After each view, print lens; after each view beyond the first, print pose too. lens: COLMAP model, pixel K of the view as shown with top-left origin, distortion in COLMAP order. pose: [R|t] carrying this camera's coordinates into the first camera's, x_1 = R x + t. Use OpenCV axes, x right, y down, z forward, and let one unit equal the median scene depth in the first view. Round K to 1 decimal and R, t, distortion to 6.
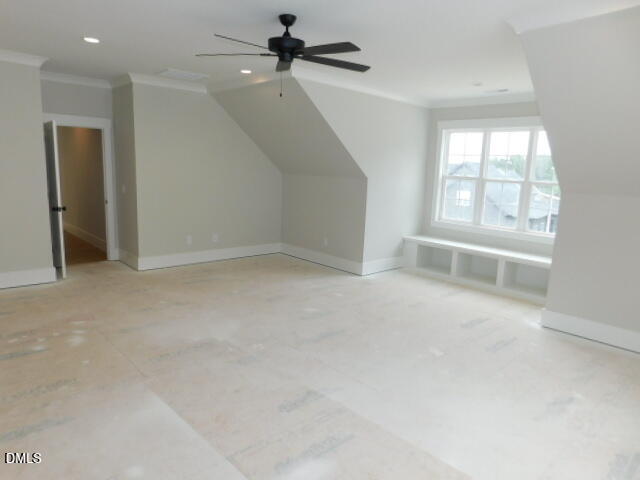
lens RADIAL K [[423.7, 0, 320.0], [0, 423.7, 240.0], [0, 0, 1]] dist [-0.005161, -0.000988]
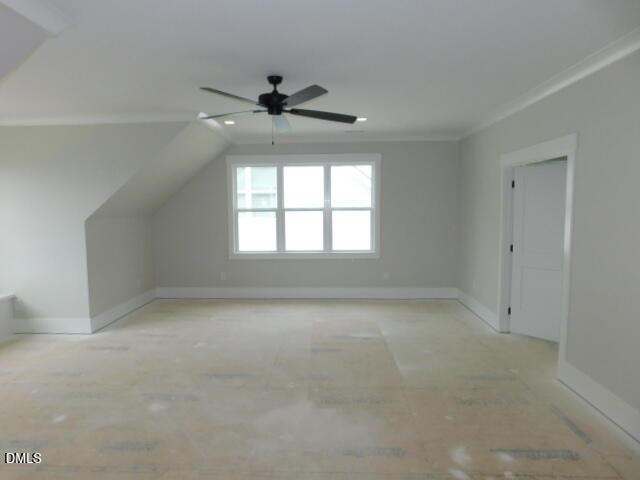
lens RADIAL K [[423.7, 0, 320.0], [0, 423.7, 240.0], [0, 0, 1]] dist [-0.005161, -0.000988]
pose [[-0.707402, -0.094188, 0.700507, -0.530513], [0.091784, 0.970449, 0.223171, -0.186159], [-0.700827, 0.222167, -0.677852, 0.952994]]
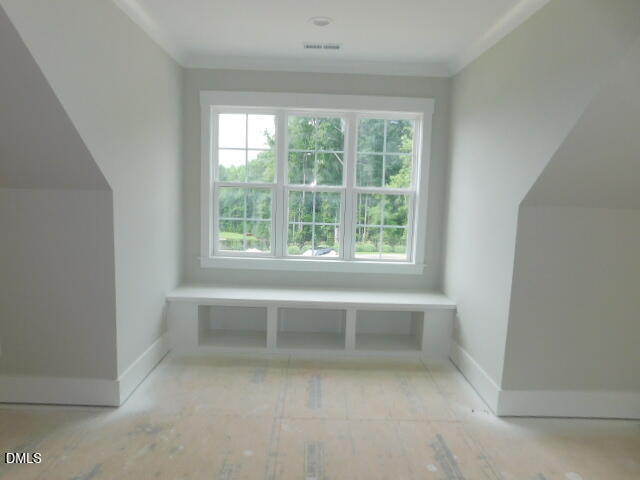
lens RADIAL K [[423.7, 0, 320.0], [0, 423.7, 240.0], [0, 0, 1]] dist [-0.005161, -0.000988]
pose [[0.669611, -0.103250, 0.735501, -0.070328], [0.117579, 0.992539, 0.032288, -0.082270], [-0.733346, 0.064859, 0.676754, 0.551908]]
